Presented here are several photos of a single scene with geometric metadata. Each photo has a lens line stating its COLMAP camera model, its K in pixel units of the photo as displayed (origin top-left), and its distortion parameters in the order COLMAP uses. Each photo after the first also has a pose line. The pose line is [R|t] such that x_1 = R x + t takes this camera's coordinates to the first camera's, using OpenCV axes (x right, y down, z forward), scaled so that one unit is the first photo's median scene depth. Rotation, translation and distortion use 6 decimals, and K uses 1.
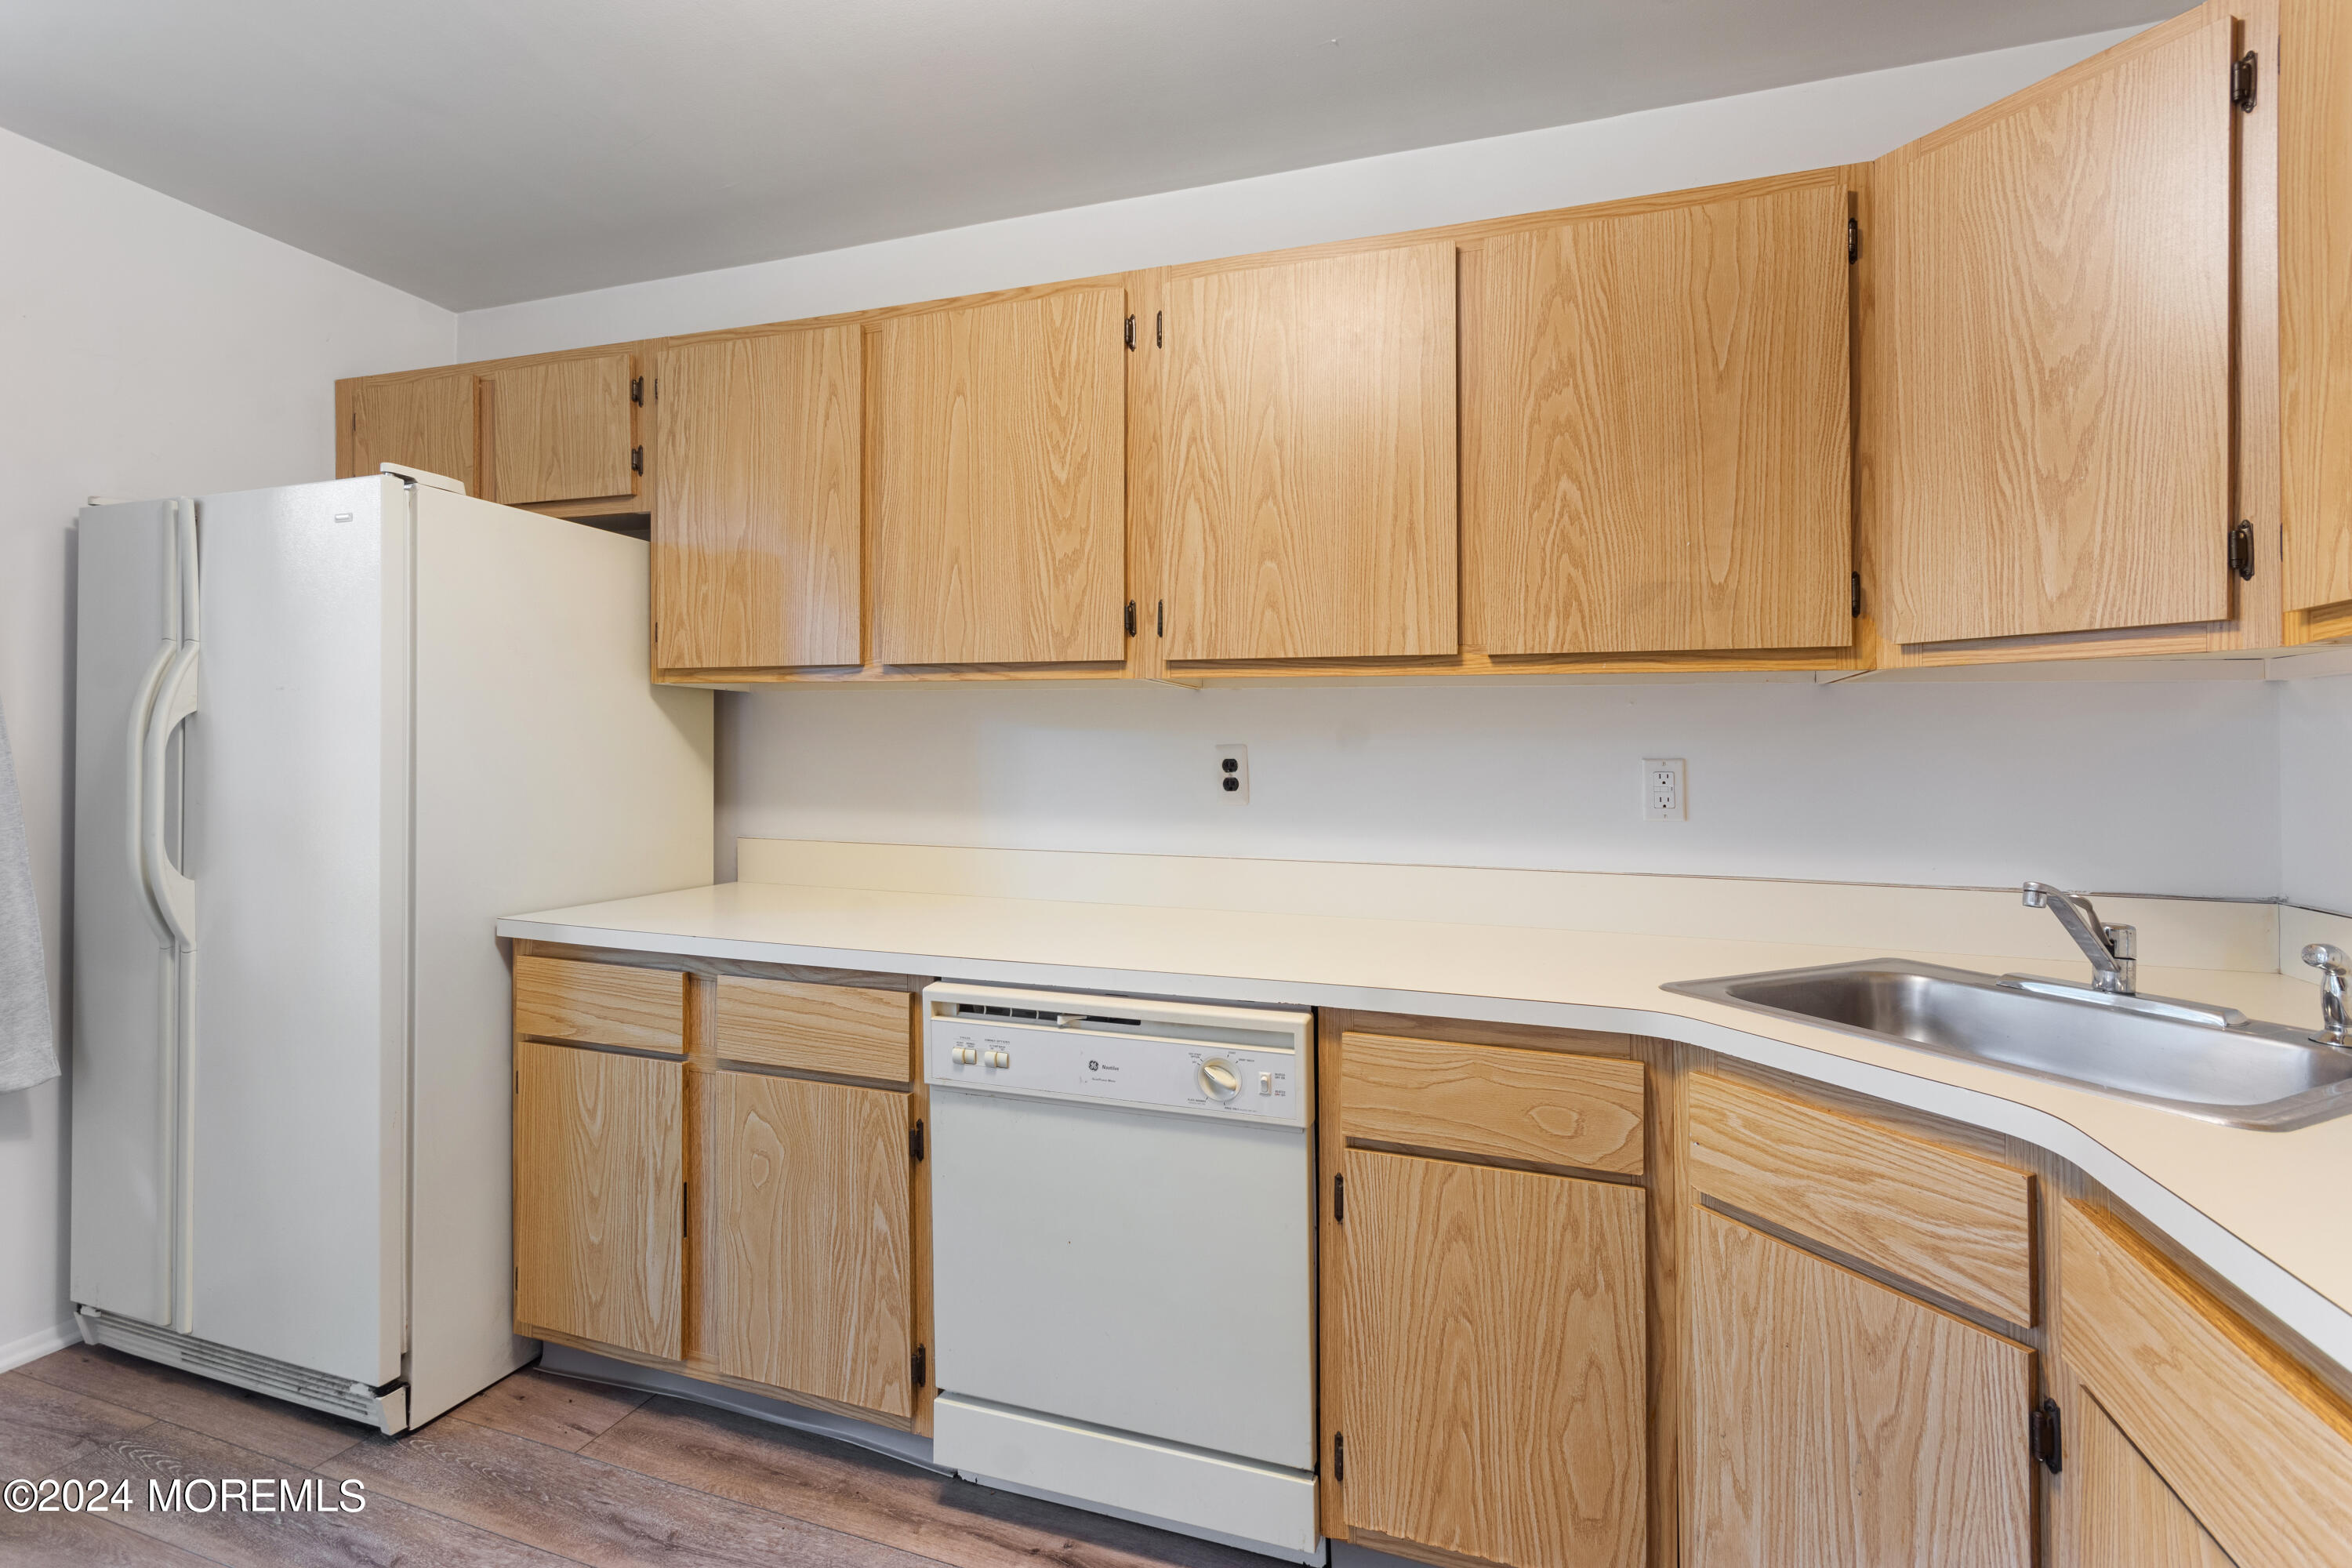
lens RADIAL K [[1044.5, 0, 1181.4], [0, 1044.5, 745.7], [0, 0, 1]] dist [-0.000281, 0.000520]
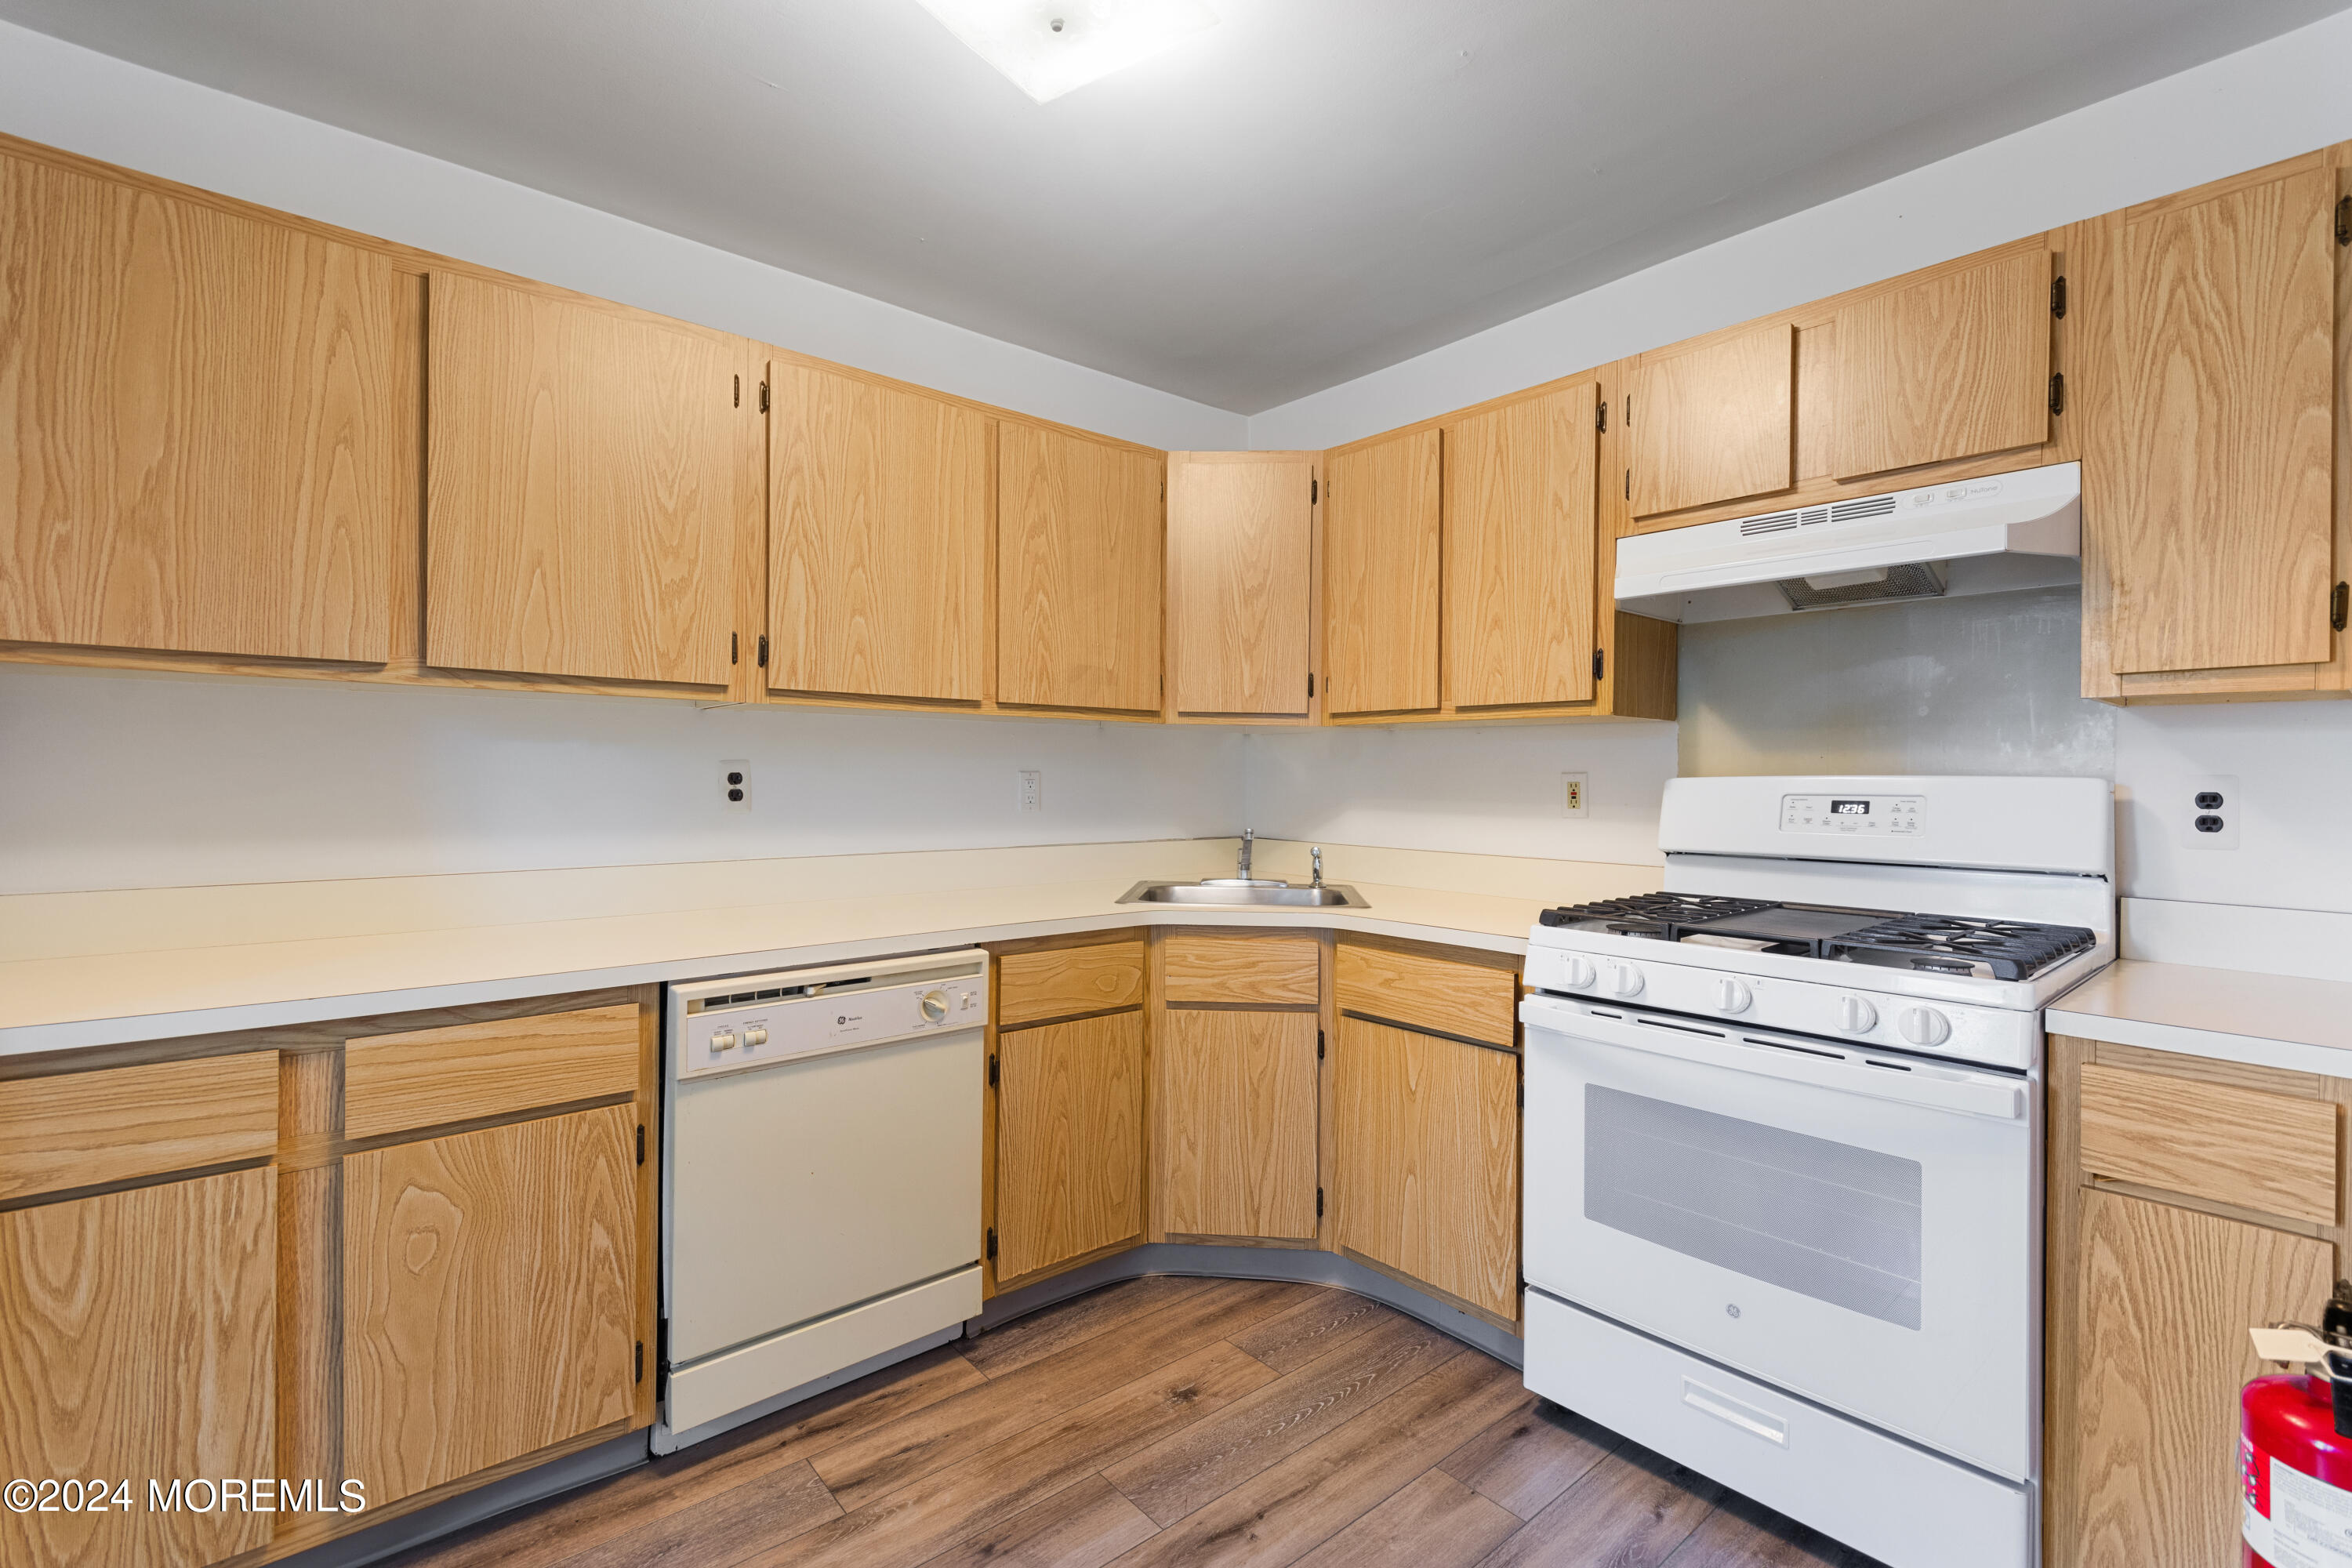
lens RADIAL K [[1059.0, 0, 1174.1], [0, 1059.0, 774.0], [0, 0, 1]] dist [0.001935, -0.000055]
pose [[0.507588, -0.006671, 0.861574, -0.882259], [-0.011217, 0.999834, 0.014350, -0.009577], [-0.861527, -0.016948, 0.507429, 0.020168]]
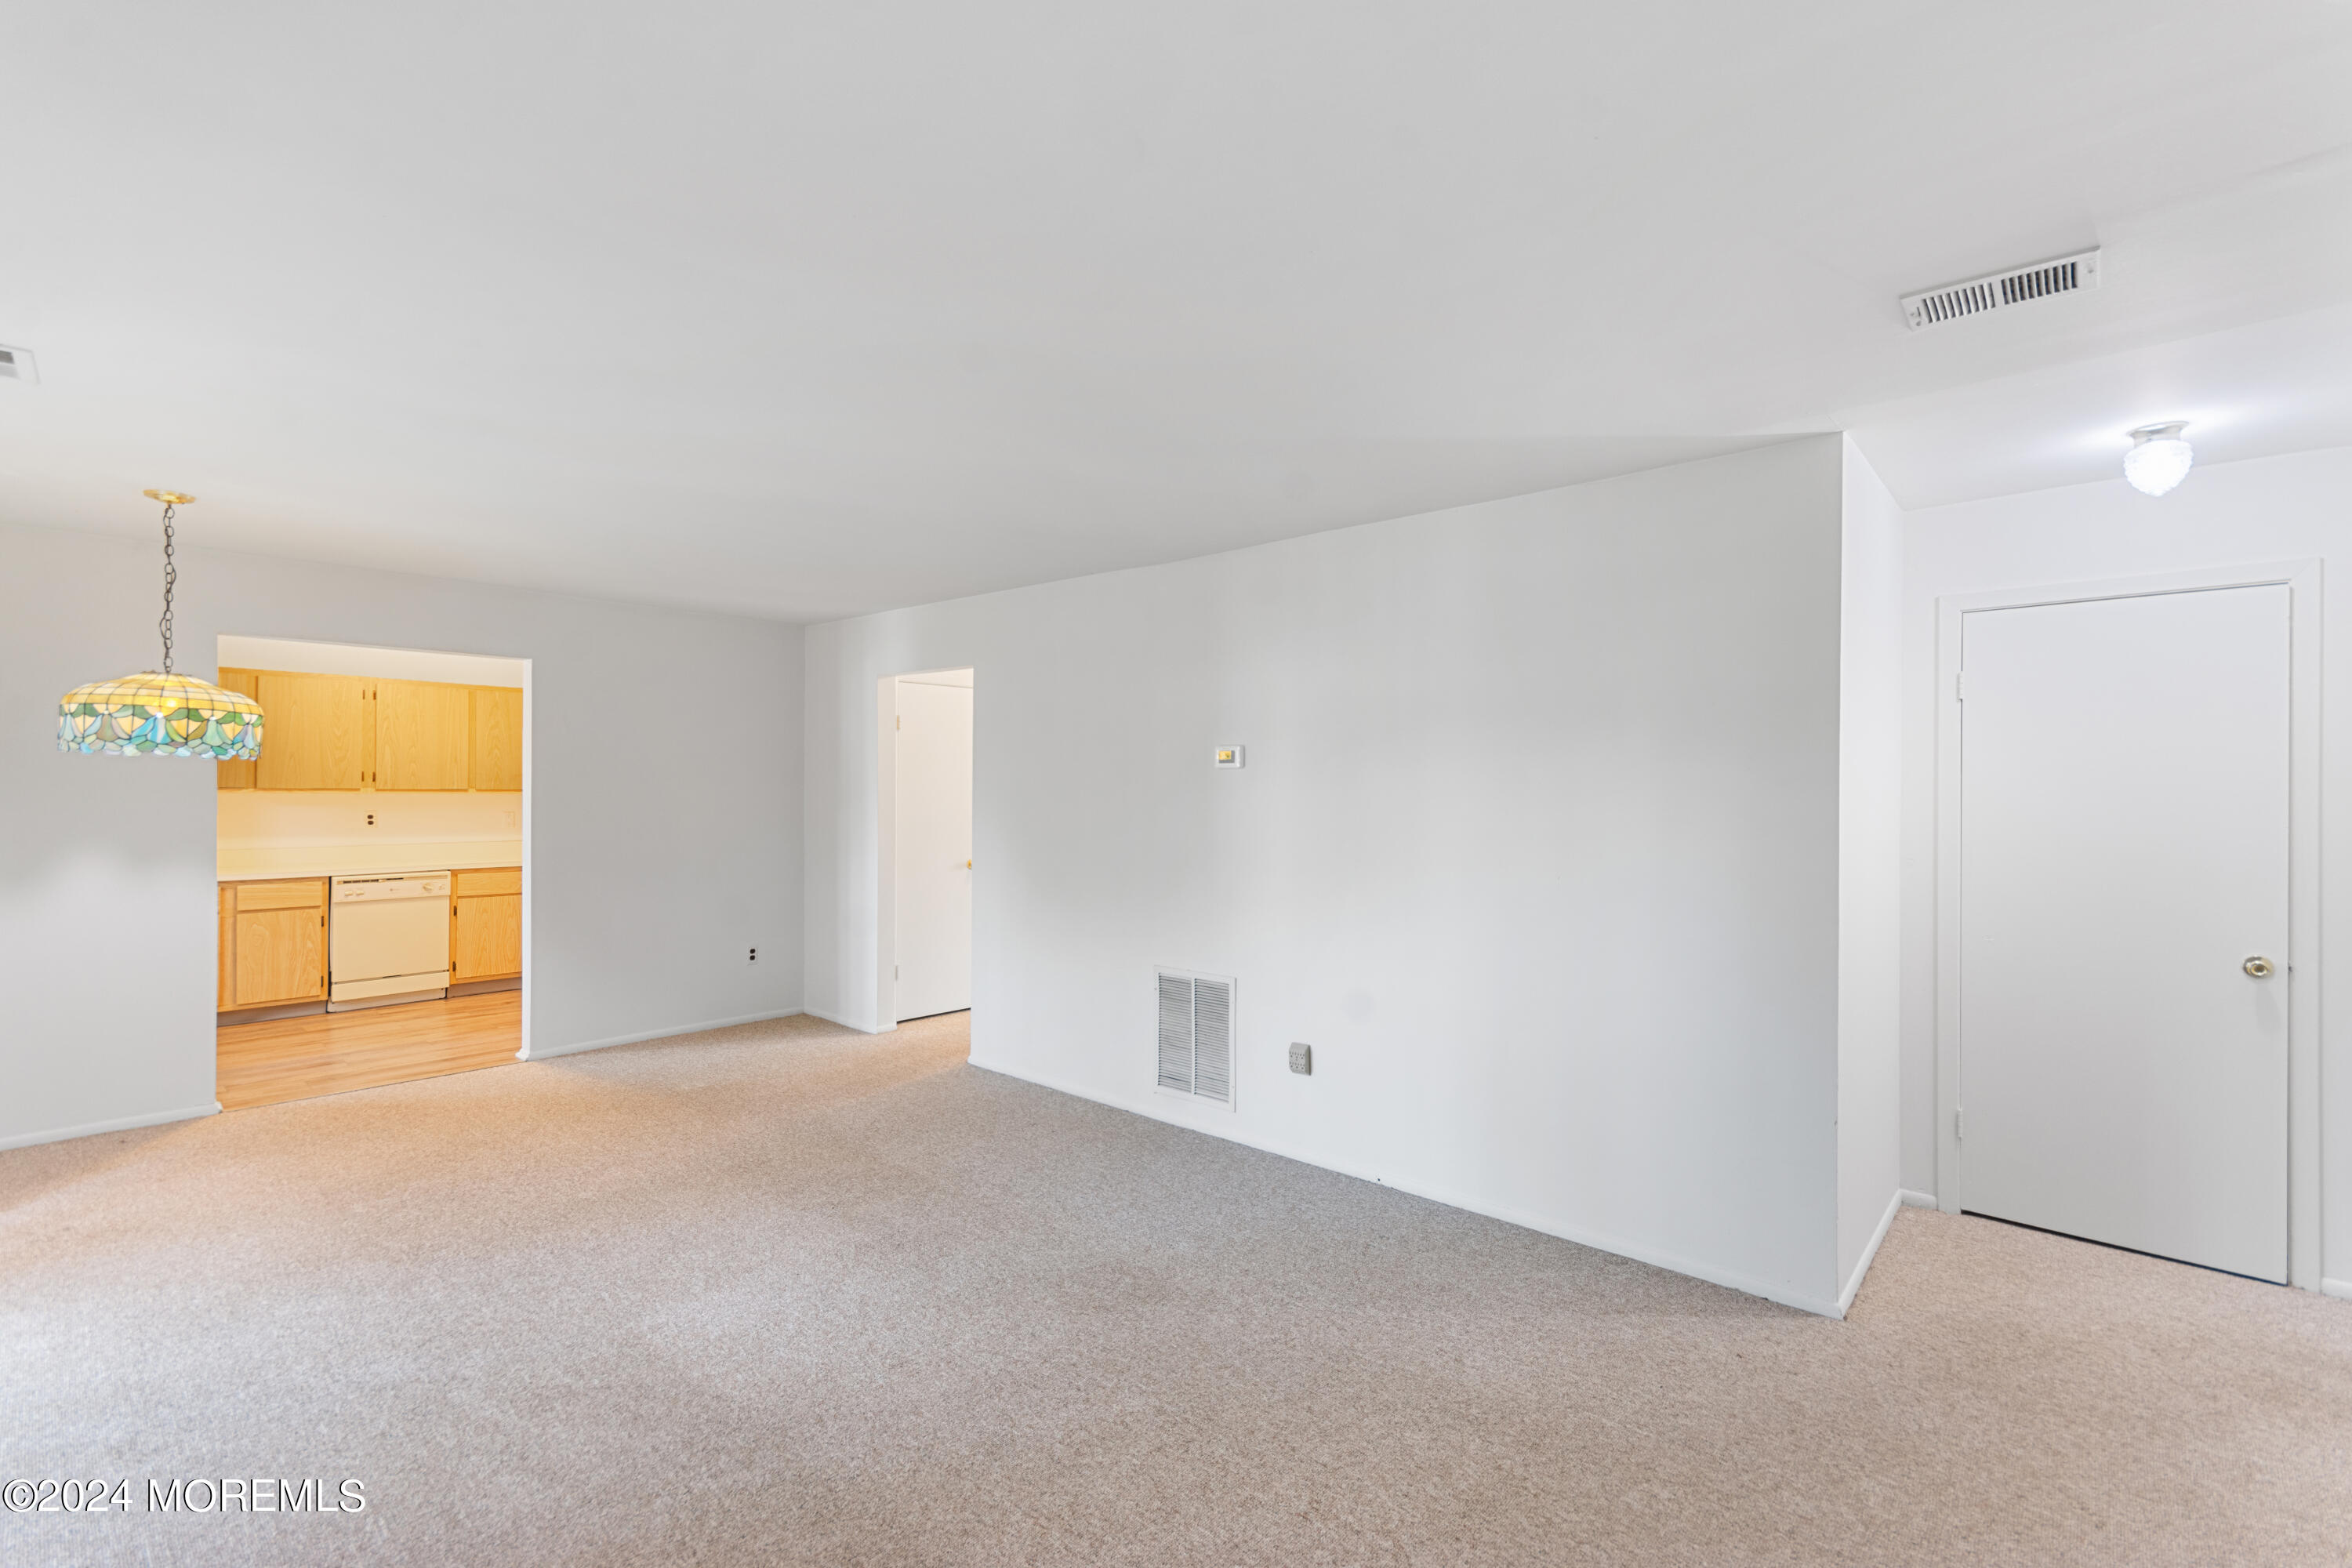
lens RADIAL K [[1044.7, 0, 1176.0], [0, 1044.7, 784.0], [0, 0, 1]] dist [0.000156, -0.000123]
pose [[0.389416, -0.006480, 0.921039, -2.495638], [-0.012575, 0.999845, 0.012351, -0.196248], [-0.920976, -0.016392, 0.389274, -3.248584]]
